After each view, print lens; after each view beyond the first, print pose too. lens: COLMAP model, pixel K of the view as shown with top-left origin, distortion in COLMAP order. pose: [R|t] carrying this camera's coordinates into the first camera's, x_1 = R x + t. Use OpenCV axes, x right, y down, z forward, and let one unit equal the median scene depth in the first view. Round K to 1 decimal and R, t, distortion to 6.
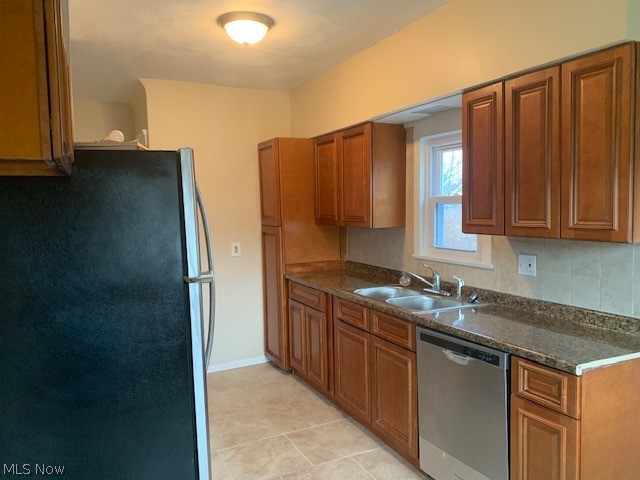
lens RADIAL K [[494.3, 0, 317.3], [0, 494.3, 238.2], [0, 0, 1]] dist [0.016660, -0.017024]
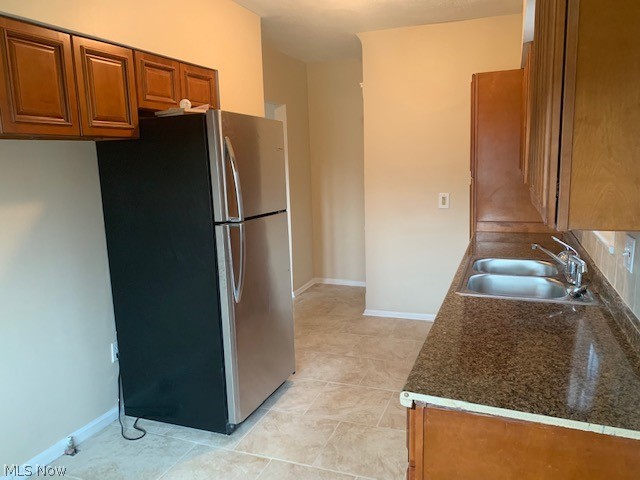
lens RADIAL K [[494.3, 0, 320.5], [0, 494.3, 241.5], [0, 0, 1]] dist [0.016660, -0.017024]
pose [[0.679095, 0.121148, -0.723984, 0.564811], [-0.033960, 0.990416, 0.133877, -0.028854], [0.733264, -0.066329, 0.676701, 0.273249]]
